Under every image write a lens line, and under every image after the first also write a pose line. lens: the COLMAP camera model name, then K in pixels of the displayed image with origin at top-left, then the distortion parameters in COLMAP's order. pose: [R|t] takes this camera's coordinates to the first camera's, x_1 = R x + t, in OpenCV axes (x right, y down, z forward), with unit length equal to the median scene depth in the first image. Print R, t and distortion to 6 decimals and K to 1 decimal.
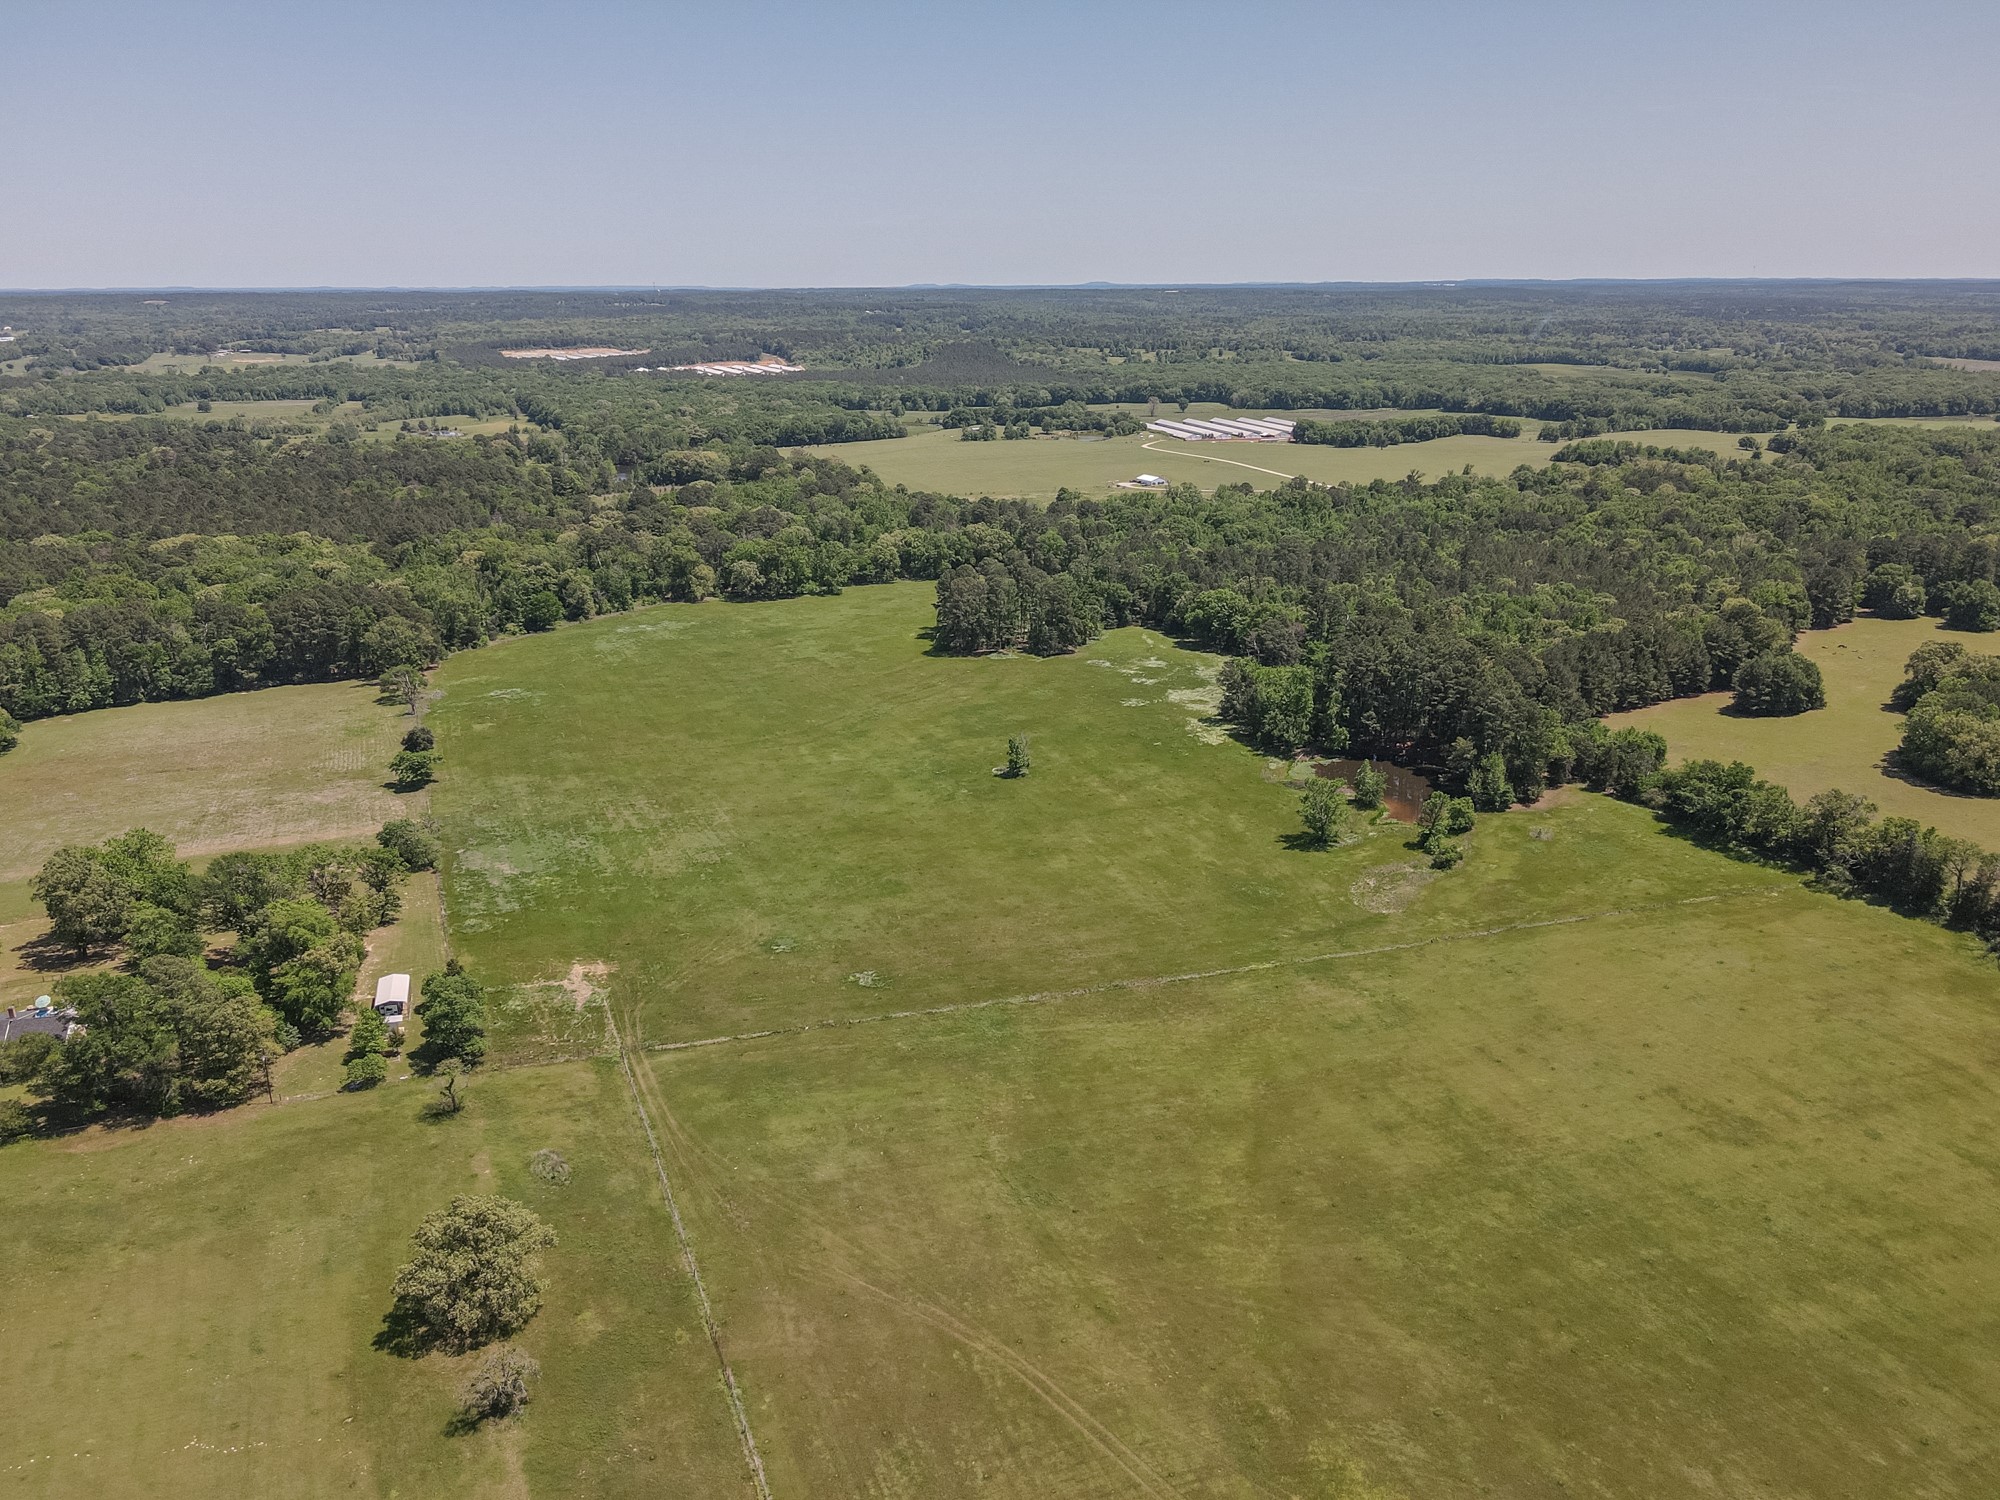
lens RADIAL K [[1459.4, 0, 991.6], [0, 1459.4, 751.4], [0, 0, 1]] dist [0.005856, 0.021878]
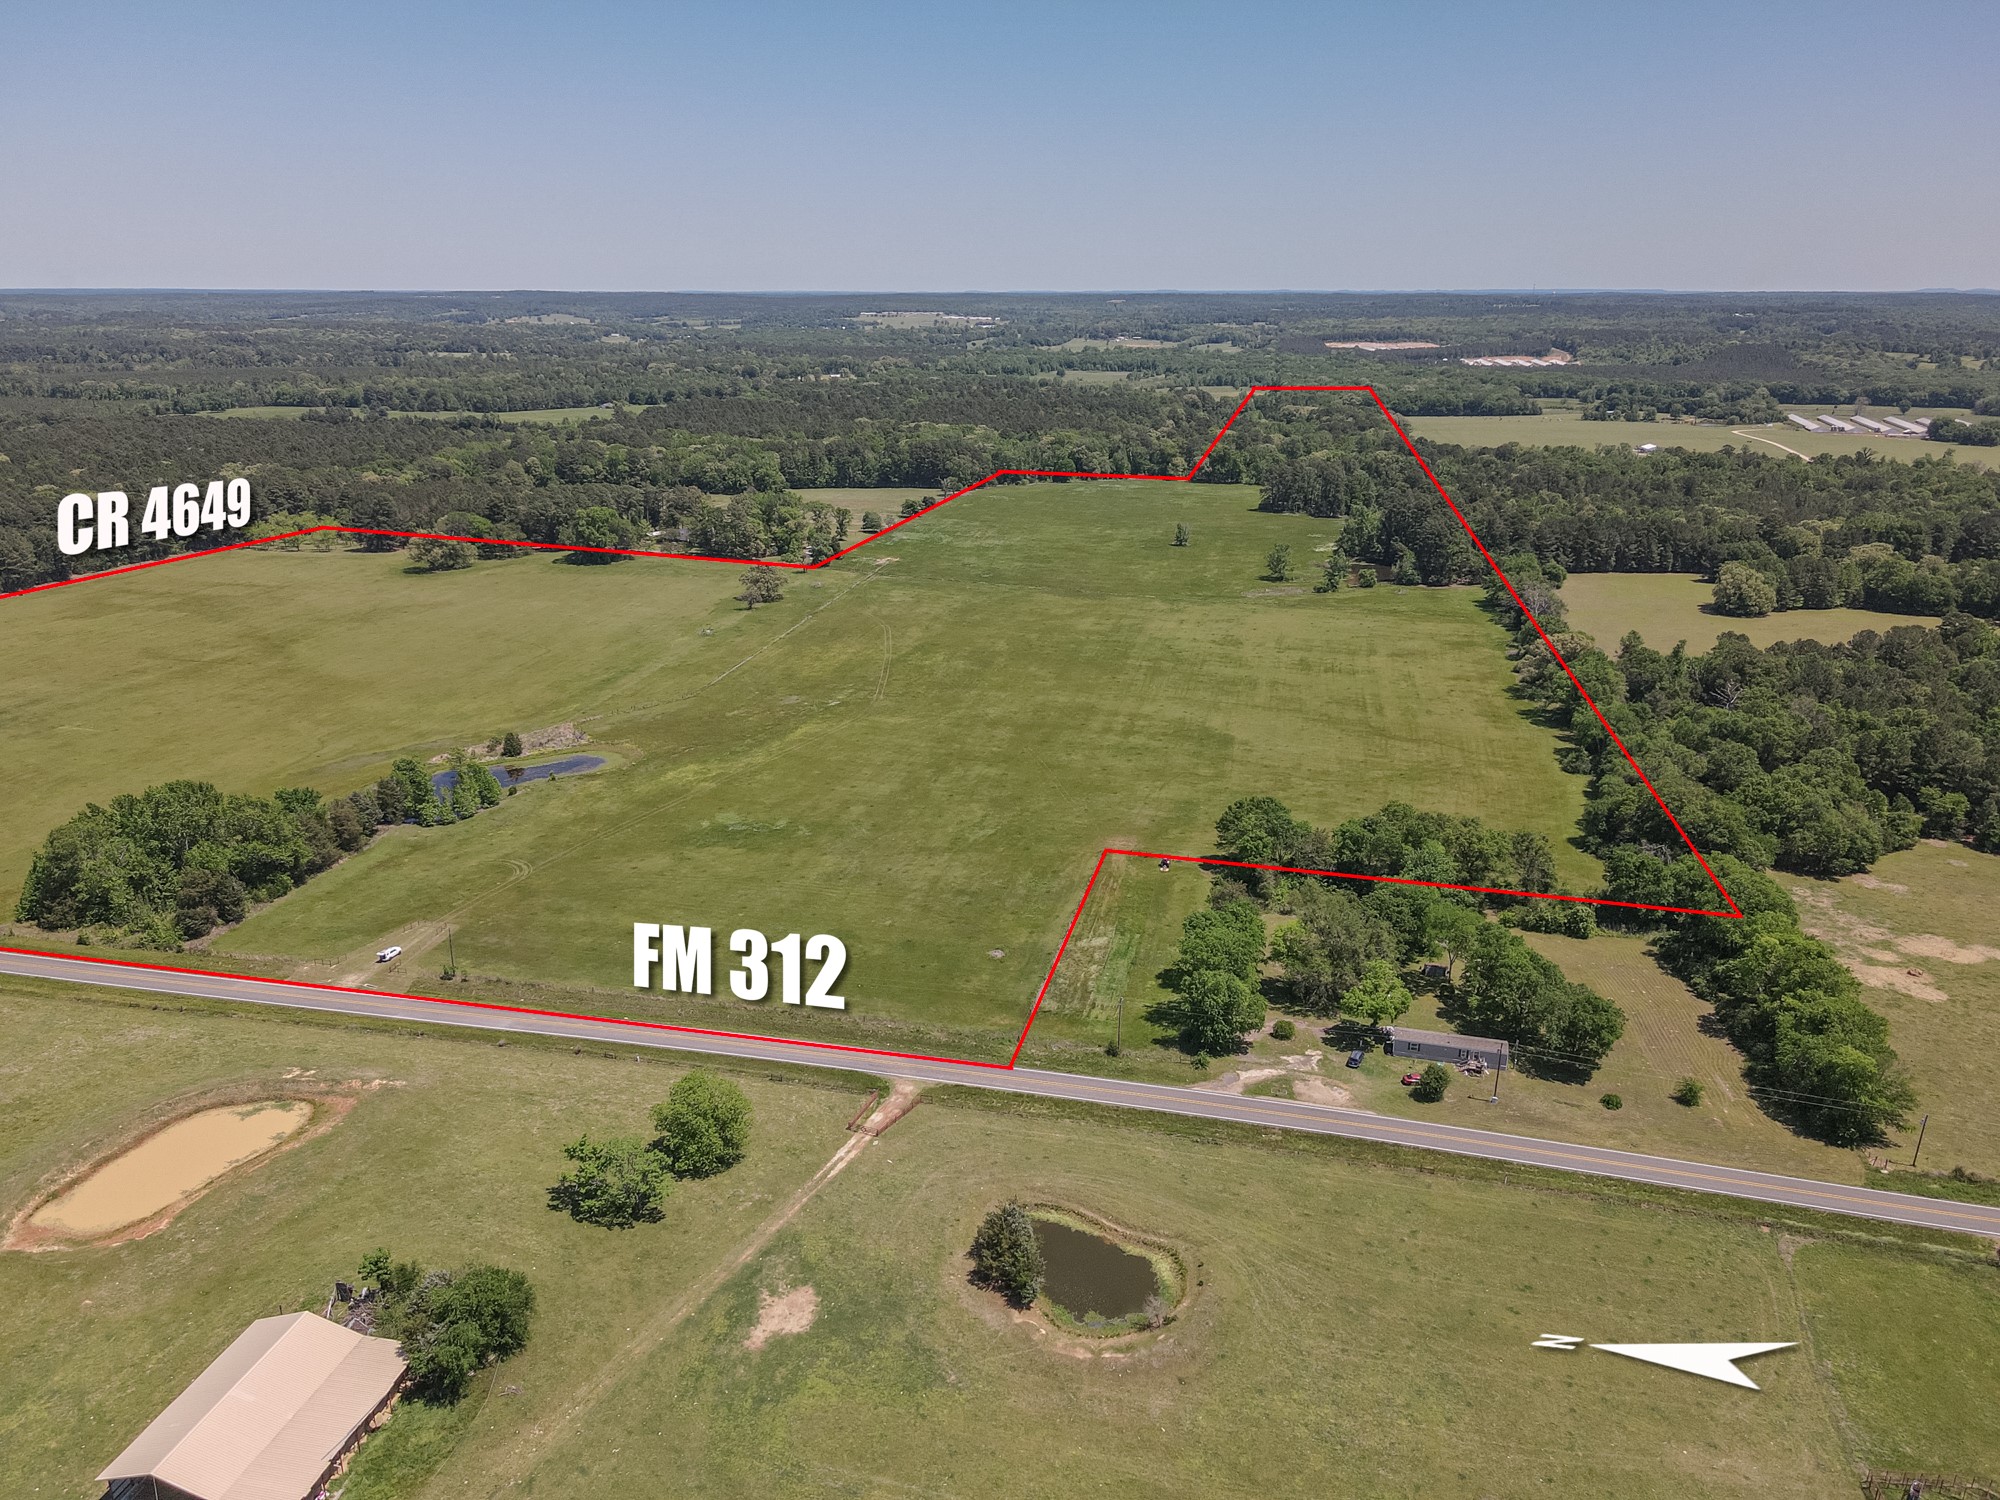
lens RADIAL K [[1459.4, 0, 991.6], [0, 1459.4, 751.4], [0, 0, 1]] dist [0.005856, 0.021878]
pose [[0.822825, 0.180736, -0.538789, 0.855007], [-0.182141, 0.981937, 0.051229, 0.219037], [0.538316, 0.055984, 0.840881, -0.638273]]
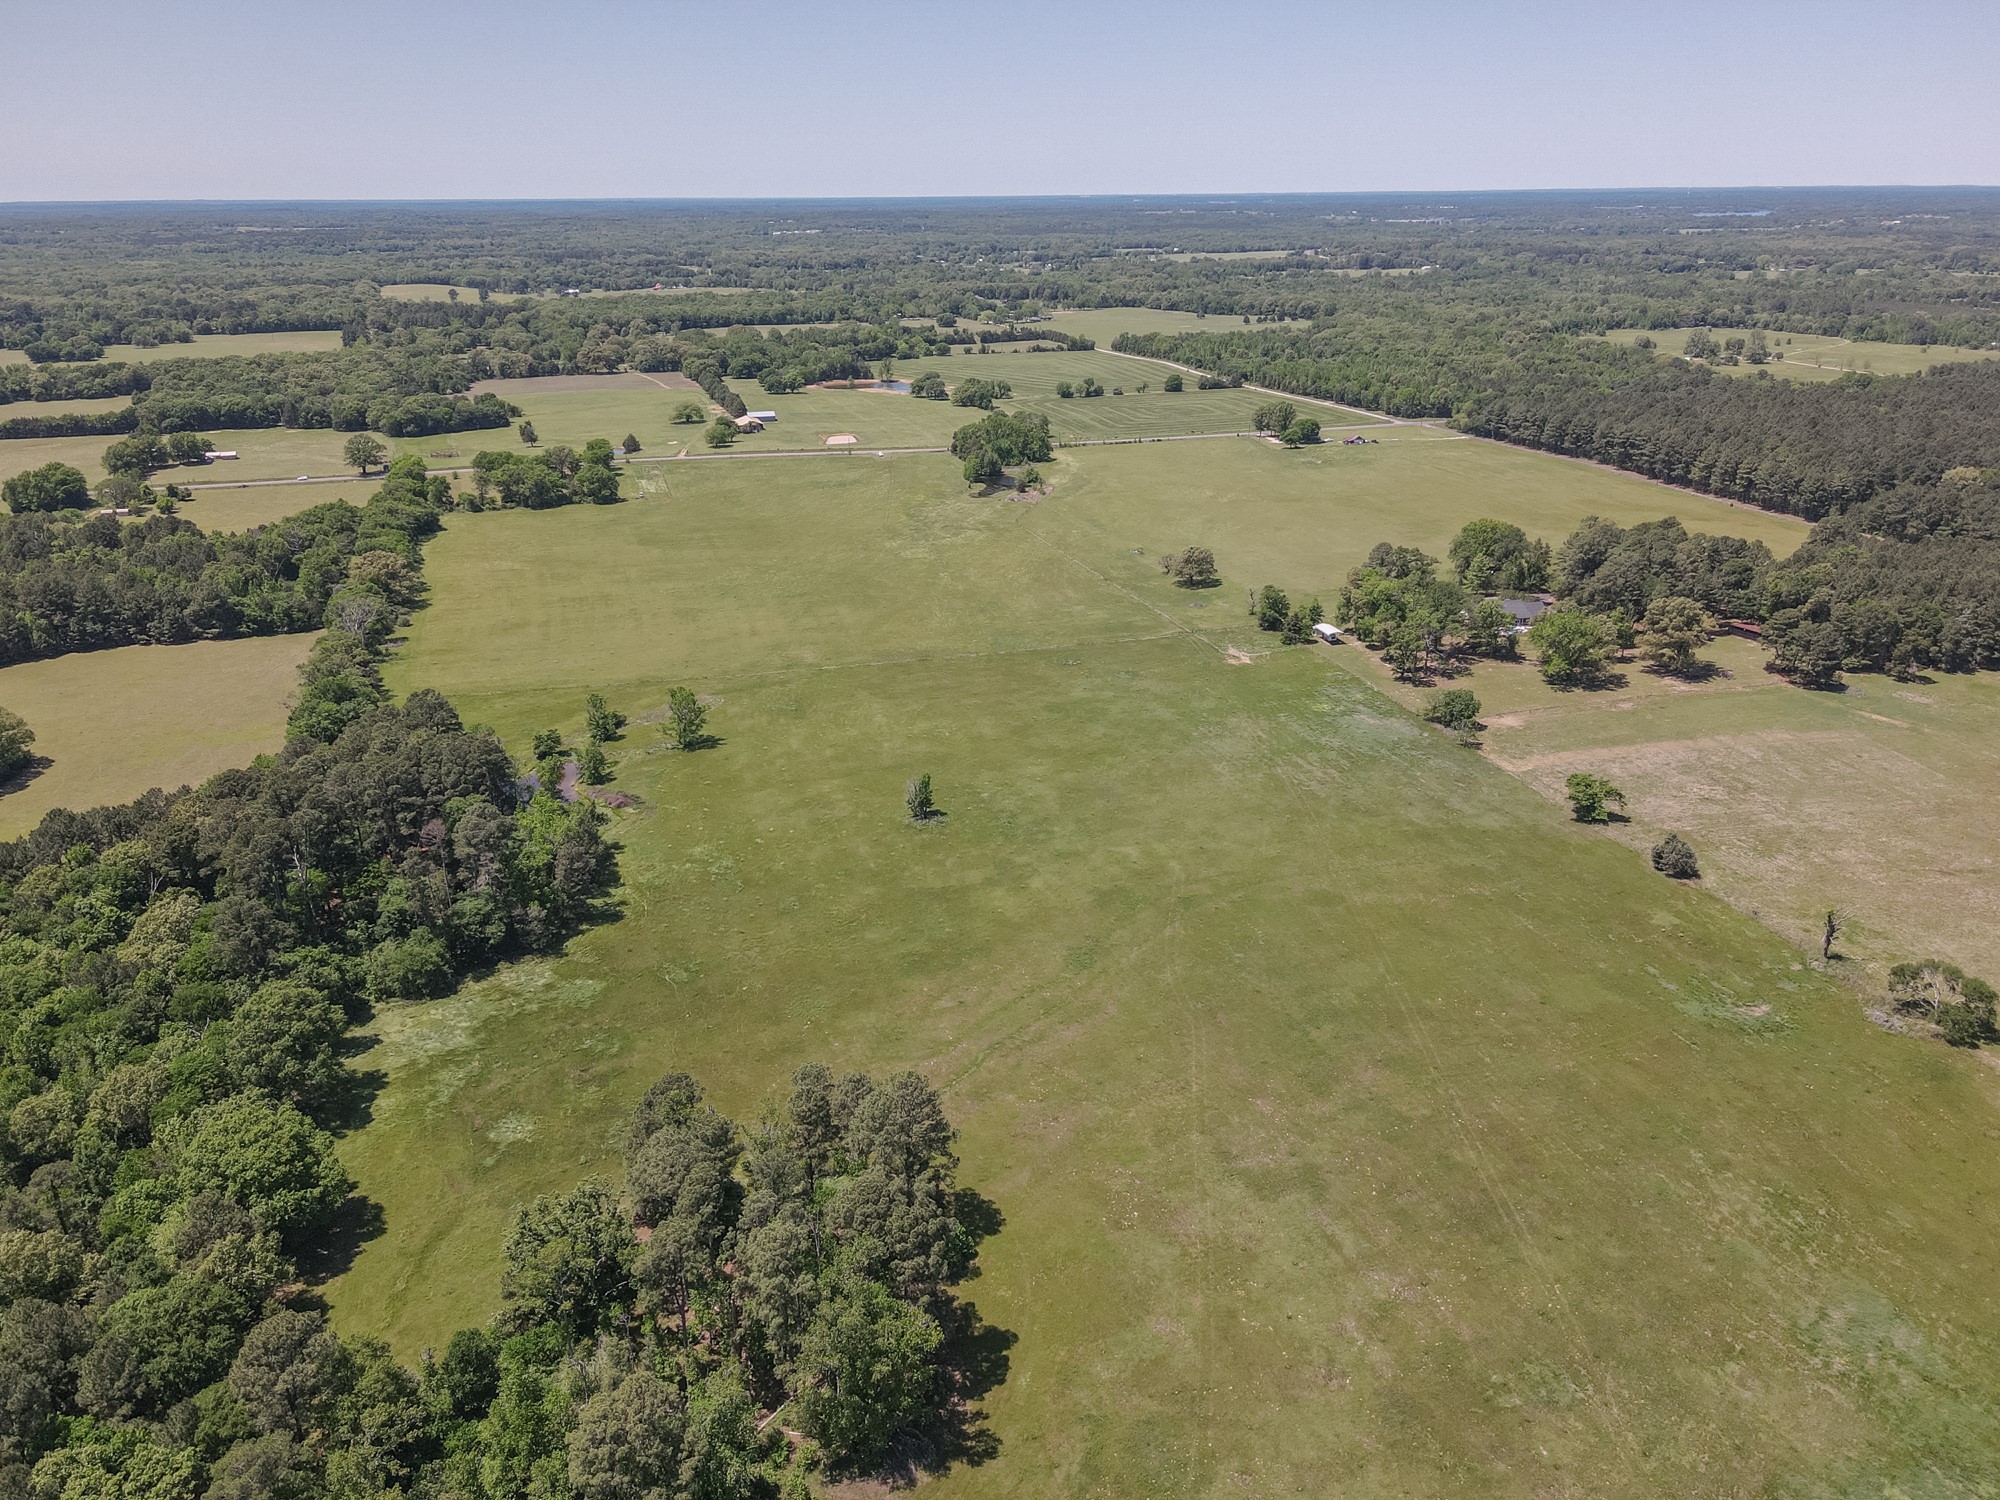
lens RADIAL K [[1459.4, 0, 991.6], [0, 1459.4, 751.4], [0, 0, 1]] dist [0.005856, 0.021878]
pose [[-0.995575, -0.024049, 0.090841, -0.107766], [0.038728, 0.775777, 0.629817, -0.587370], [-0.085619, 0.630549, -0.771413, 1.689497]]
